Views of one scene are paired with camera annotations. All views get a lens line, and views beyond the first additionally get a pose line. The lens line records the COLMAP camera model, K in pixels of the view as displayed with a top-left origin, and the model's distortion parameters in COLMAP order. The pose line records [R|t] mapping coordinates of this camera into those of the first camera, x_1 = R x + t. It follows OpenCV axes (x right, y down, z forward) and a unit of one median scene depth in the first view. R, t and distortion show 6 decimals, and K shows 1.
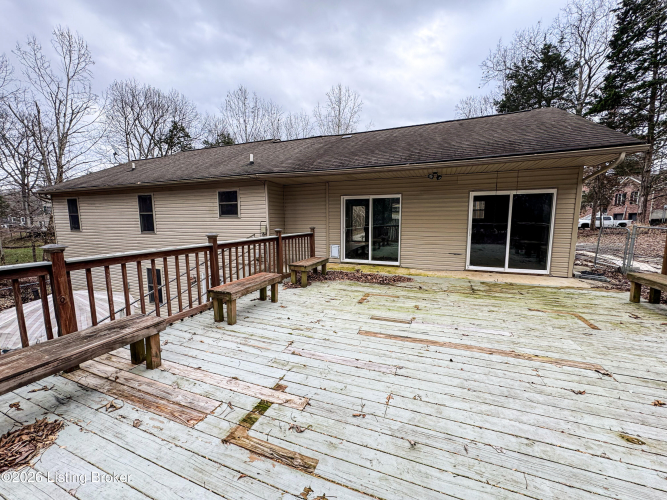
lens RADIAL K [[266.1, 0, 331.9], [0, 266.1, 251.4], [0, 0, 1]] dist [-0.001578, -0.000240]
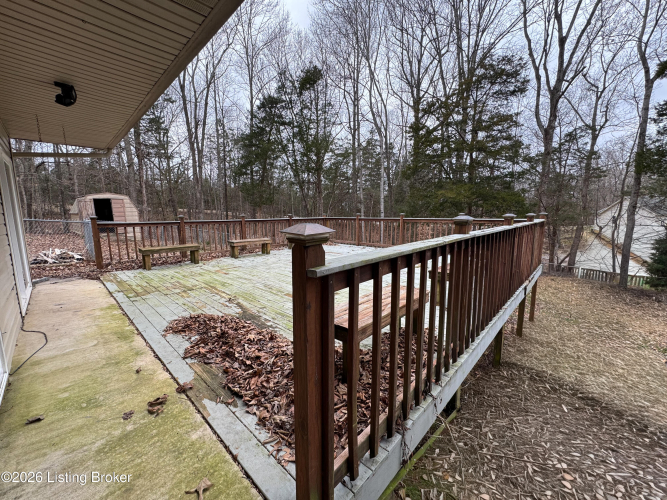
lens RADIAL K [[266.1, 0, 334.0], [0, 266.1, 249.4], [0, 0, 1]] dist [-0.001578, -0.000240]
pose [[-0.924936, -0.036771, 0.378340, -0.276167], [0.059390, 0.969108, 0.239378, -0.215603], [-0.375454, 0.243879, -0.894180, 2.168096]]
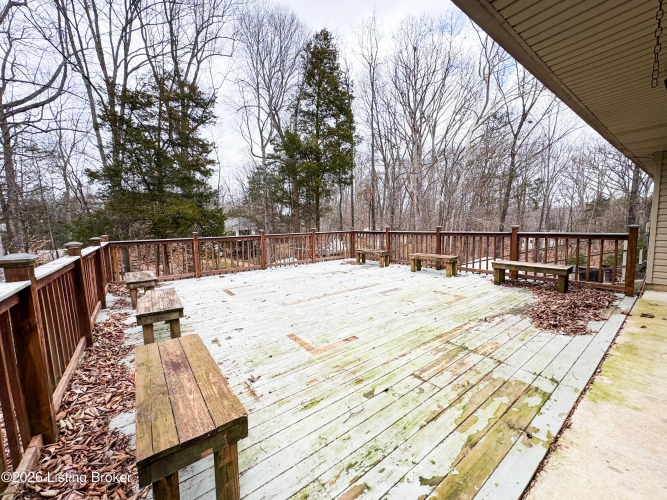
lens RADIAL K [[266.1, 0, 334.3], [0, 266.1, 253.5], [0, 0, 1]] dist [-0.001578, -0.000240]
pose [[-0.519935, 0.114994, -0.846430, 1.534134], [-0.074074, 0.981095, 0.178791, -0.164791], [0.850988, 0.155658, -0.501587, 1.423400]]
